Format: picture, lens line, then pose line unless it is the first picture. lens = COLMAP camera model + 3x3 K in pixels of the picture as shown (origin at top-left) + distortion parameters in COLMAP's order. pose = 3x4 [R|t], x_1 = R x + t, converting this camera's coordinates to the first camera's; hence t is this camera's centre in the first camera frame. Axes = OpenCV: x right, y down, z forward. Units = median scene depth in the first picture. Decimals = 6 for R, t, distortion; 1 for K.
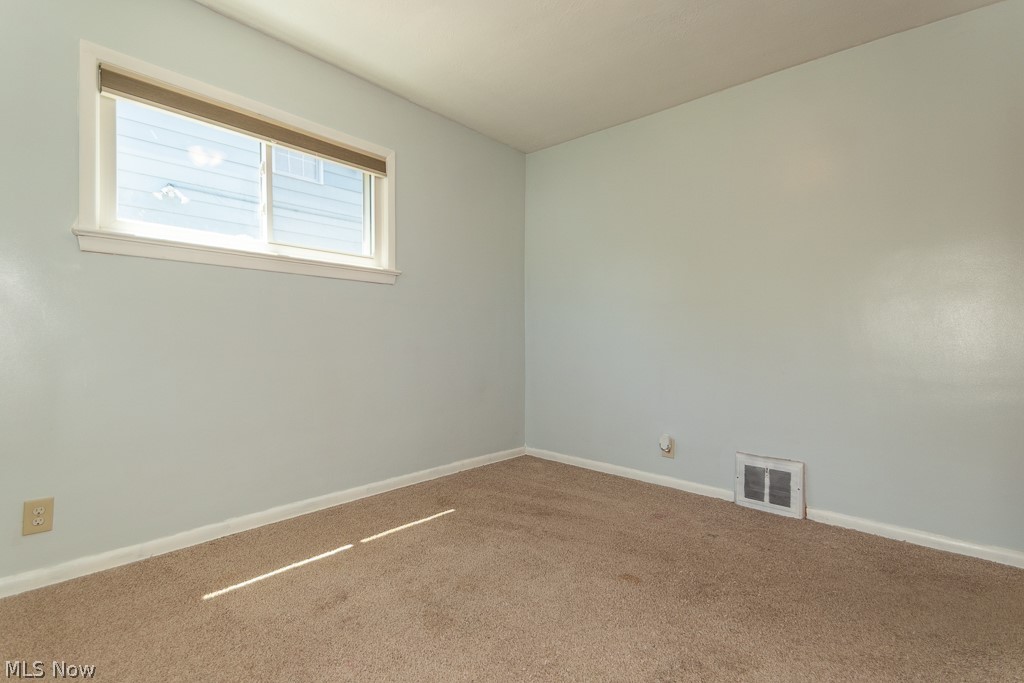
lens RADIAL K [[463.0, 0, 512.0], [0, 463.0, 341.5], [0, 0, 1]] dist [-0.000501, -0.000086]
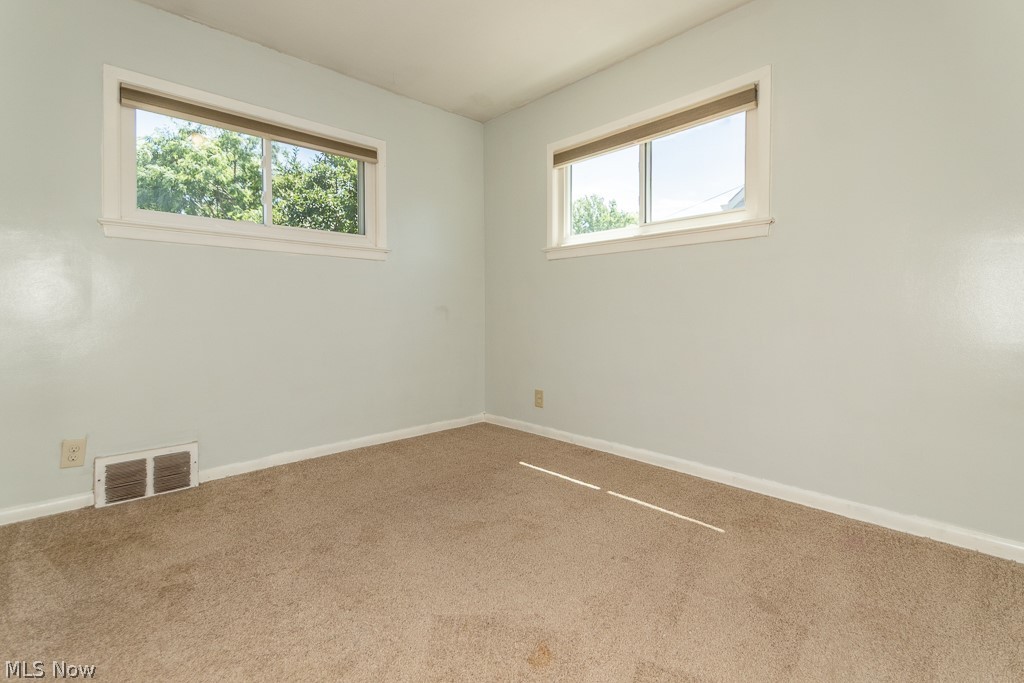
lens RADIAL K [[471.4, 0, 508.5], [0, 471.4, 309.1], [0, 0, 1]] dist [0.000689, 0.000054]
pose [[-0.099265, 0.000754, -0.995061, 0.812554], [0.008960, 0.999960, -0.000136, -0.003028], [0.995021, -0.008930, -0.099268, 0.880300]]
